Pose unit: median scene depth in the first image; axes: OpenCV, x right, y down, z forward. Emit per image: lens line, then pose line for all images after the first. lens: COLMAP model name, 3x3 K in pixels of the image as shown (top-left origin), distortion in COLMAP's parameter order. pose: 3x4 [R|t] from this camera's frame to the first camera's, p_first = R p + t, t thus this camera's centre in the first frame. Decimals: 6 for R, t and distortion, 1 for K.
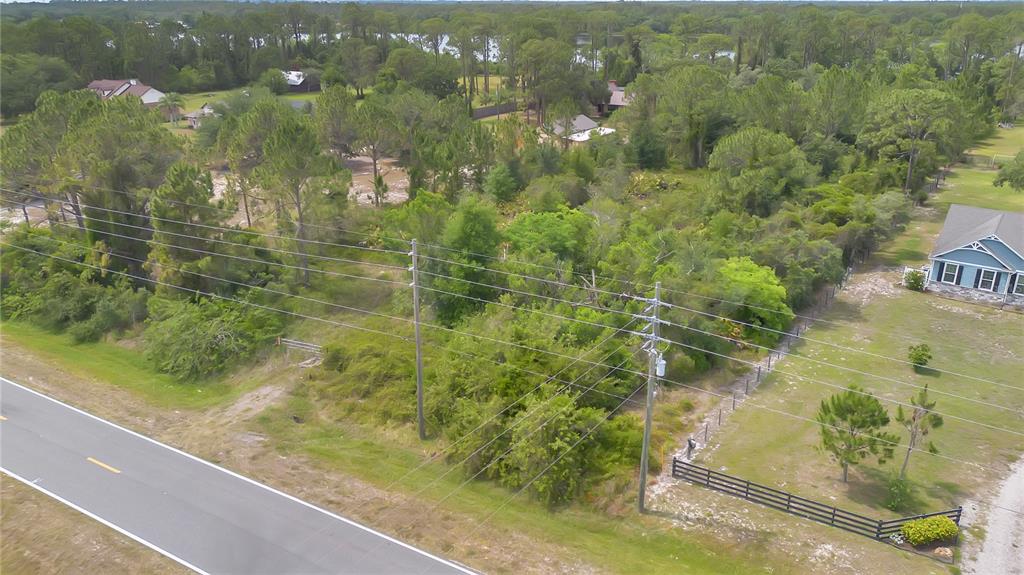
lens RADIAL K [[758.5, 0, 502.9], [0, 758.5, 263.0], [0, 0, 1]] dist [0.090678, -0.082738]
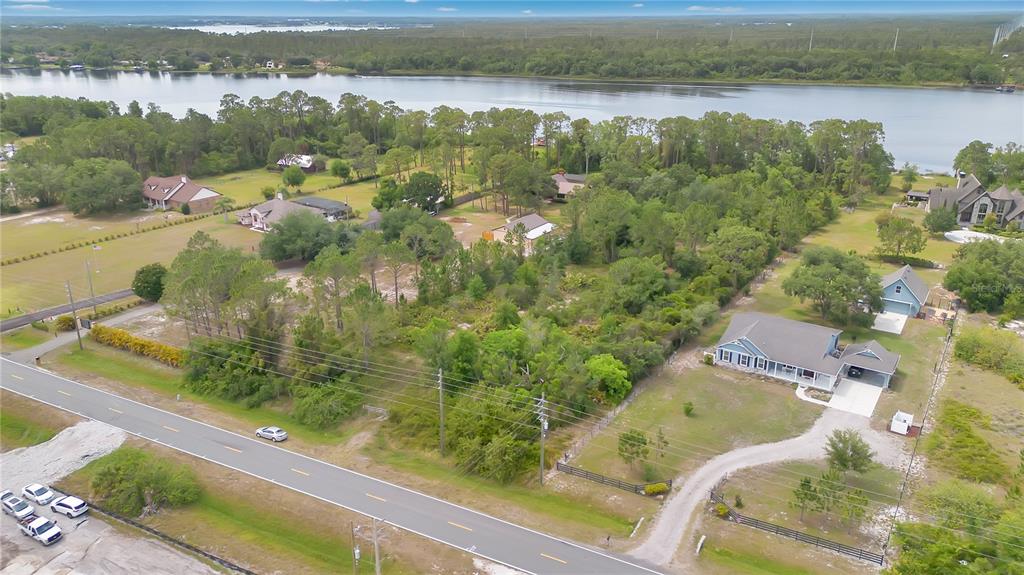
lens RADIAL K [[743.8, 0, 512.0], [0, 743.8, 287.5], [0, 0, 1]] dist [0.100959, -0.079922]
pose [[0.998737, -0.014733, 0.048044, -0.007311], [0.013959, 0.999768, 0.016409, -0.261556], [-0.048274, -0.015718, 0.998710, -1.042624]]
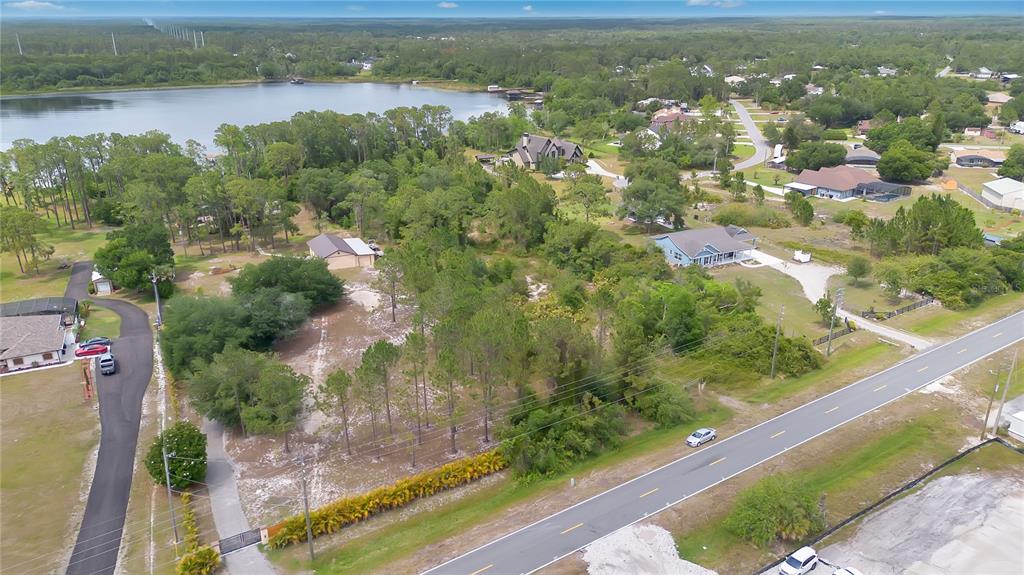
lens RADIAL K [[698.4, 0, 551.0], [0, 698.4, 289.7], [0, 0, 1]] dist [0.067960, -0.063335]
pose [[0.437582, -0.324601, 0.838544, -2.239073], [0.296214, 0.932550, 0.206416, -0.728262], [-0.848987, 0.158064, 0.504219, 0.383358]]
